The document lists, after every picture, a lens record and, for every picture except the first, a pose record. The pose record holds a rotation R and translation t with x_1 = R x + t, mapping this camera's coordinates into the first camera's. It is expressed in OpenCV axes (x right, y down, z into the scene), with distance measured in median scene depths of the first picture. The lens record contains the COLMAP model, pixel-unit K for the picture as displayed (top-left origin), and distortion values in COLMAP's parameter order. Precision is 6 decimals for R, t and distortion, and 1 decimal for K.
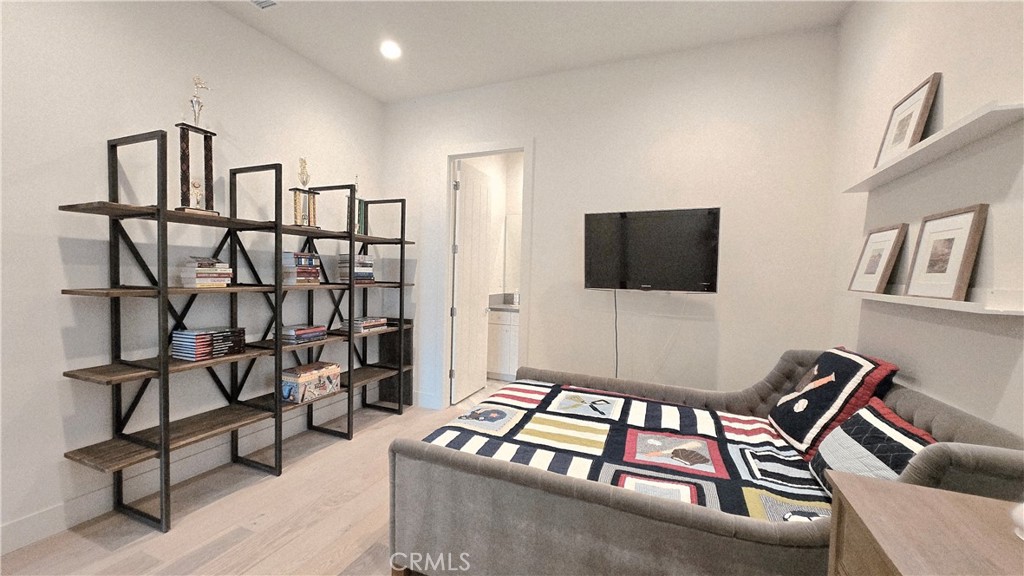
lens RADIAL K [[405.5, 0, 512.0], [0, 405.5, 288.0], [0, 0, 1]] dist [-0.000058, -0.000085]
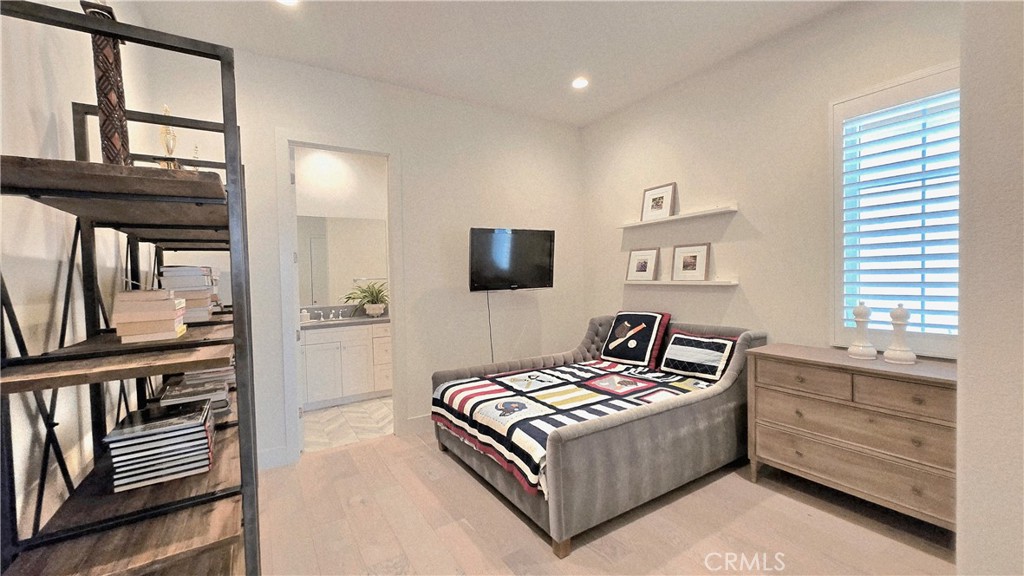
lens RADIAL K [[405.5, 0, 512.0], [0, 405.5, 288.0], [0, 0, 1]] dist [-0.000058, -0.000085]
pose [[0.565893, -0.065760, 0.821852, -1.086115], [0.069091, 0.997090, 0.032209, -0.060752], [-0.821579, 0.038555, 0.568790, 0.383130]]
